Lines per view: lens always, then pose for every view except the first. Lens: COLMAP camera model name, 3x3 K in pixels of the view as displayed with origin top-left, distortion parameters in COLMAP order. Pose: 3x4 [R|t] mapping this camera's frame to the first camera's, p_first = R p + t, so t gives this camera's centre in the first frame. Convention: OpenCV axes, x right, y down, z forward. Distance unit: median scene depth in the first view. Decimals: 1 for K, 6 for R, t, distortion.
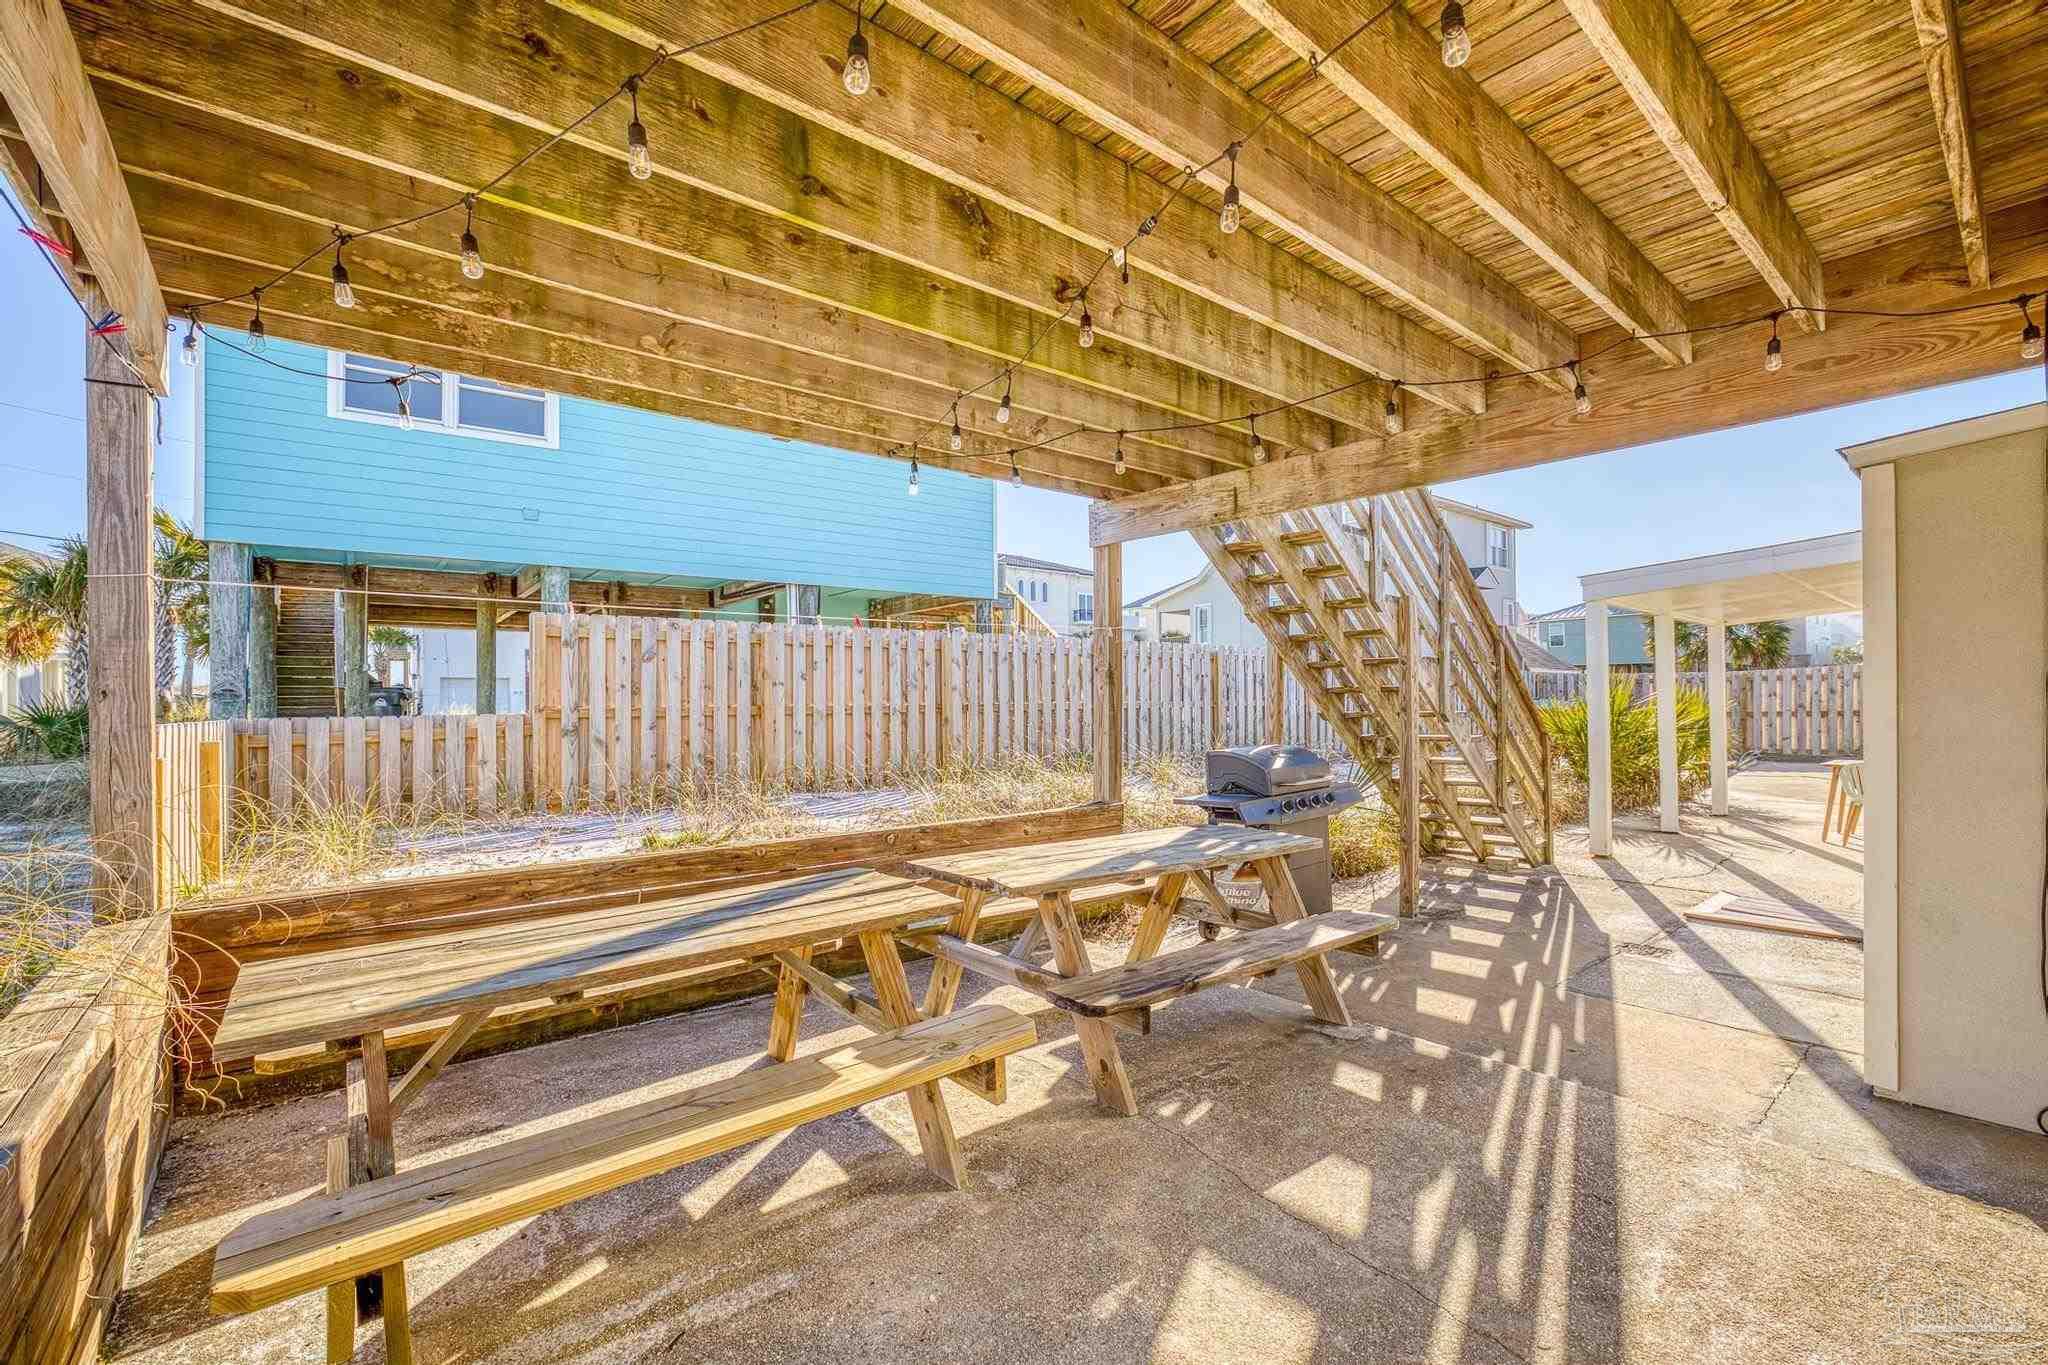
lens RADIAL K [[878.5, 0, 1018.2], [0, 878.5, 691.1], [0, 0, 1]] dist [-0.016430, 0.001143]
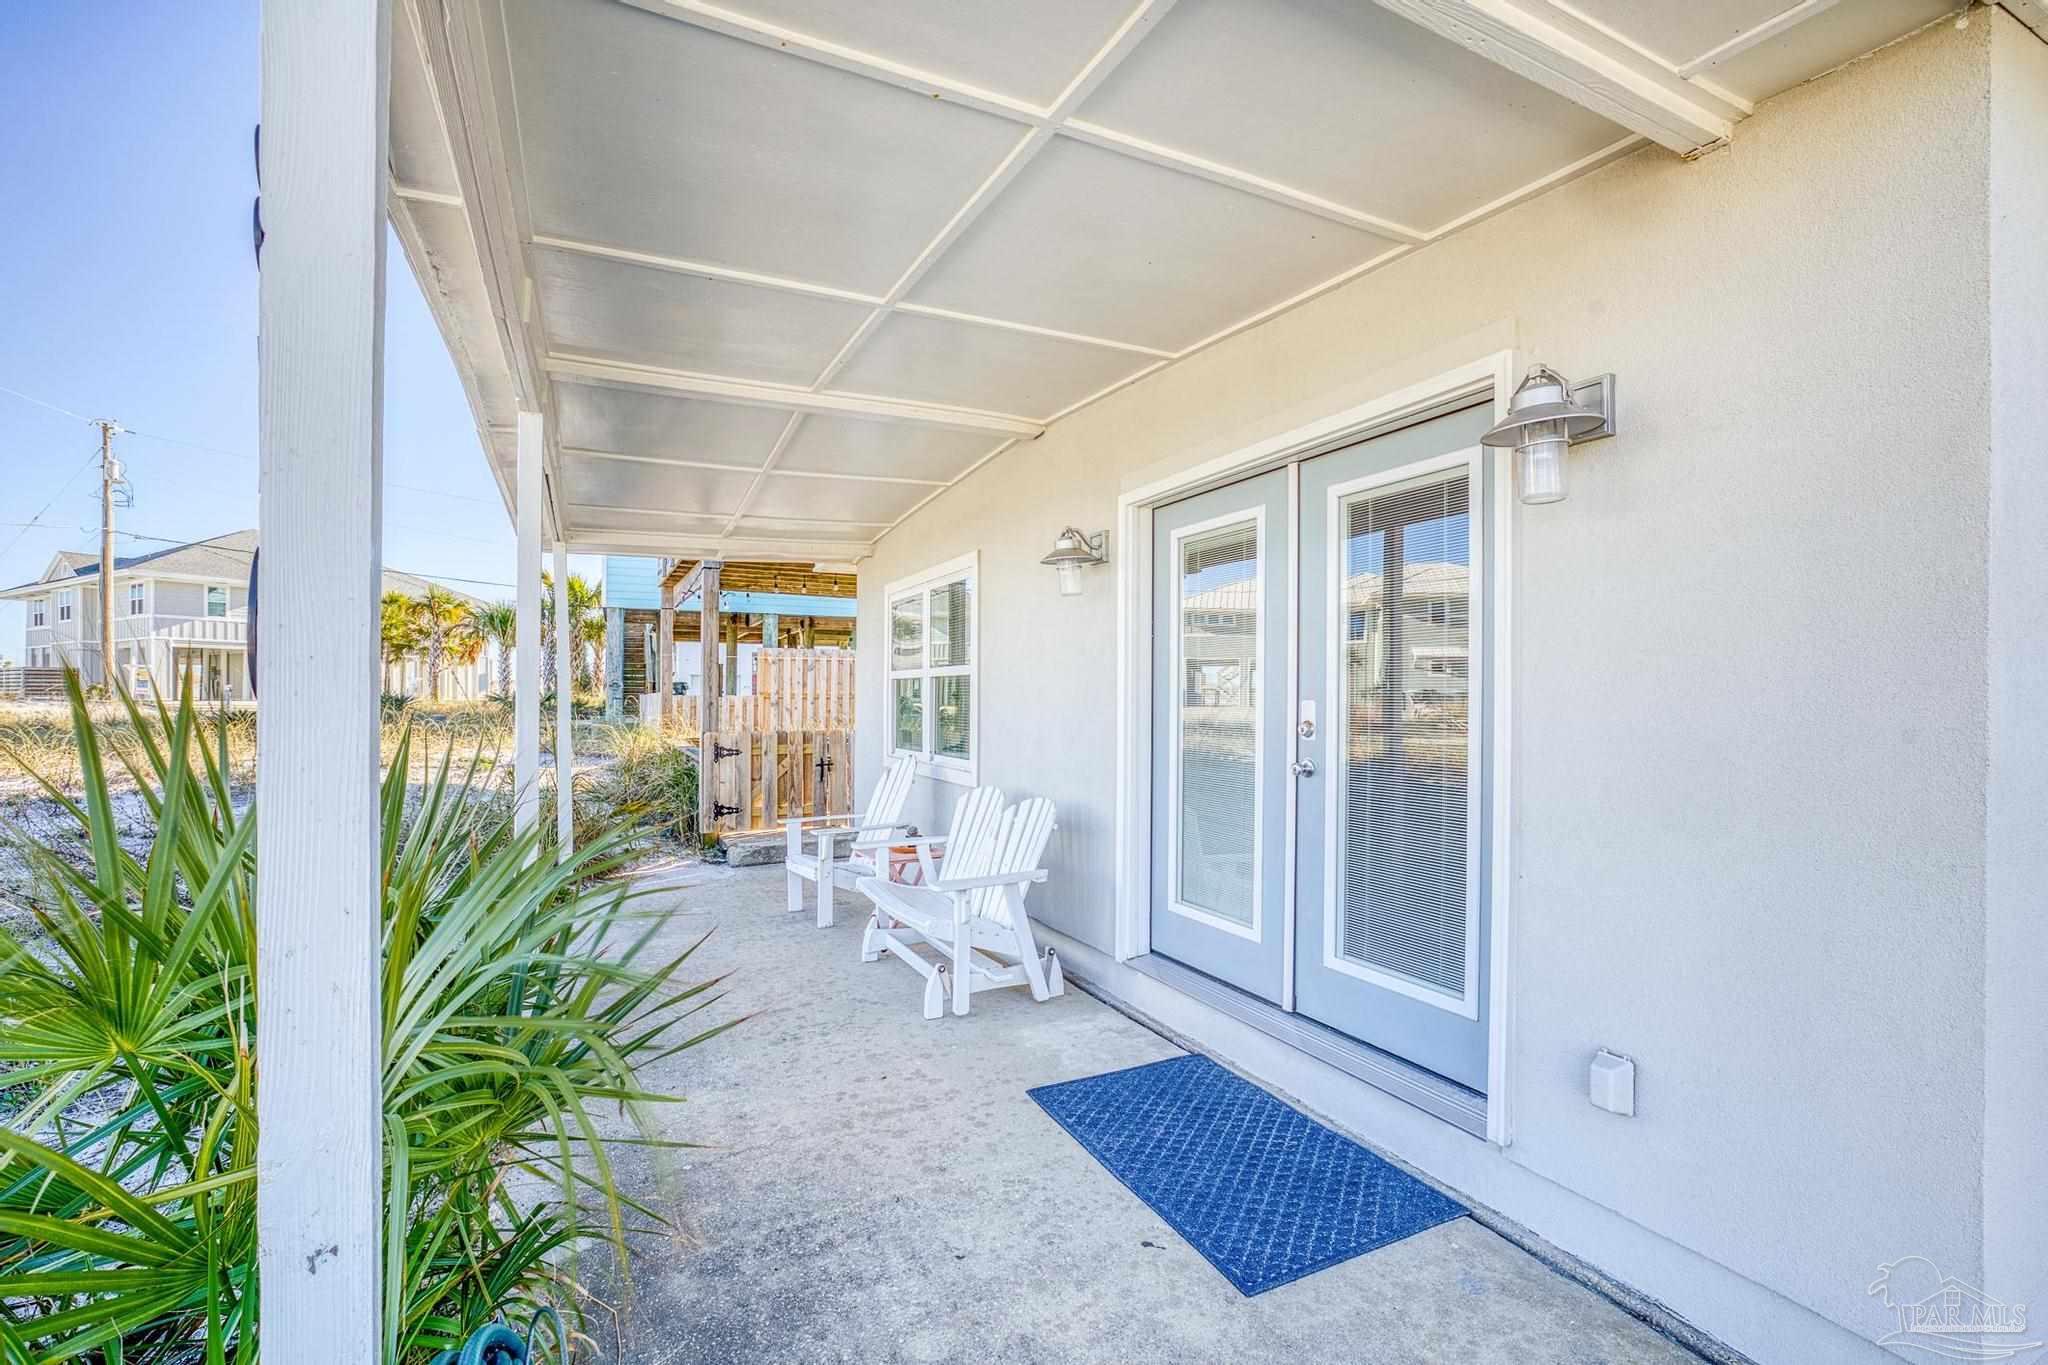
lens RADIAL K [[878.5, 0, 1019.9], [0, 878.5, 699.2], [0, 0, 1]] dist [-0.016430, 0.001143]
pose [[0.976682, 0.014663, -0.214191, 0.484096], [-0.013063, 0.999875, 0.008885, 0.007932], [0.214294, -0.005880, 0.976751, -0.877116]]
